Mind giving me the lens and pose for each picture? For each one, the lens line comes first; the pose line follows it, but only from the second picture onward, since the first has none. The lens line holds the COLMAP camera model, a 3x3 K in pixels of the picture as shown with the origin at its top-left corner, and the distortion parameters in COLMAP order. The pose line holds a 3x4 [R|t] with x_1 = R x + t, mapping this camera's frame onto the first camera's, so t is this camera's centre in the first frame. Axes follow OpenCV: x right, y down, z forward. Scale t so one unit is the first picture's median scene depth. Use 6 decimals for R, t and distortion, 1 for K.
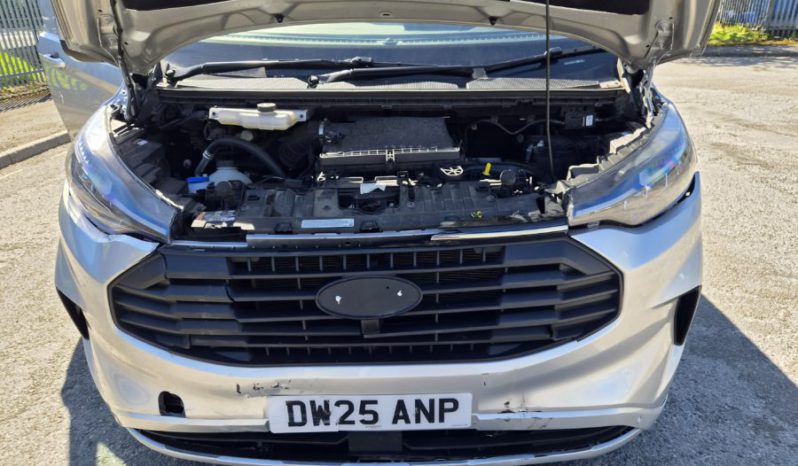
lens RADIAL K [[528.3, 0, 397.3], [0, 528.3, 242.0], [0, 0, 1]] dist [0.059268, -0.040413]
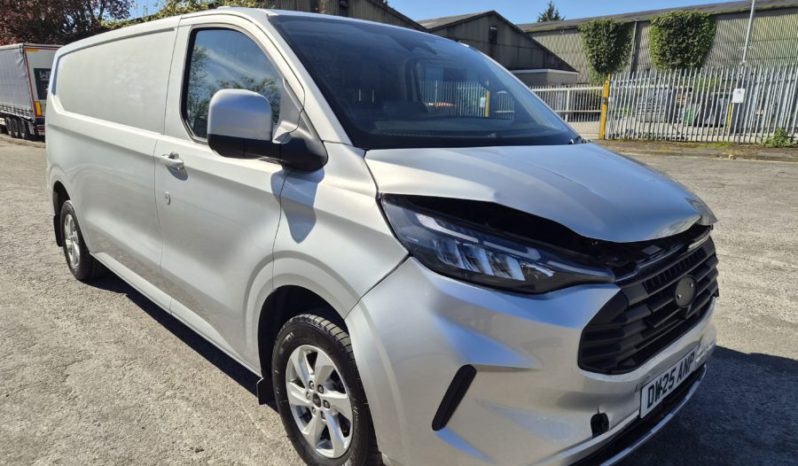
lens RADIAL K [[528.3, 0, 397.3], [0, 528.3, 242.0], [0, 0, 1]] dist [0.059268, -0.040413]
pose [[0.727725, -0.142908, 0.670815, -1.428007], [0.257074, 0.963585, -0.073605, -0.114572], [-0.635869, 0.226013, 0.737963, 0.301085]]
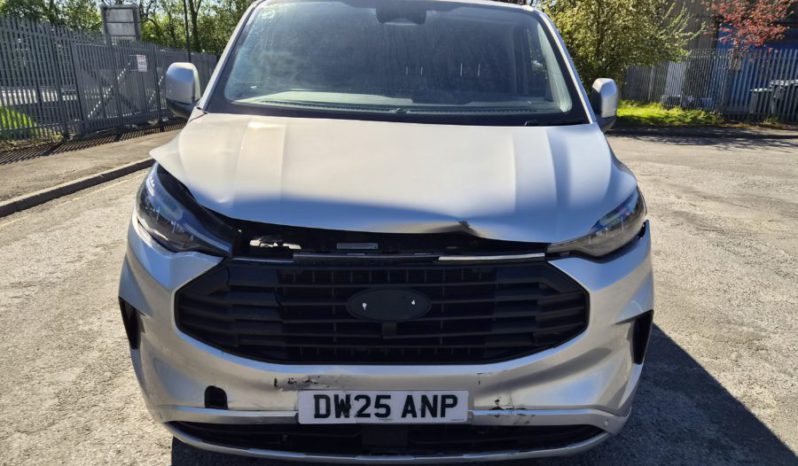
lens RADIAL K [[521.7, 0, 394.2], [0, 521.7, 234.2], [0, 0, 1]] dist [0.035551, -0.001733]
pose [[0.999183, 0.029022, 0.028140, -0.068062], [-0.025131, 0.991206, -0.129917, 0.083390], [-0.031663, 0.129103, 0.991126, -0.209857]]
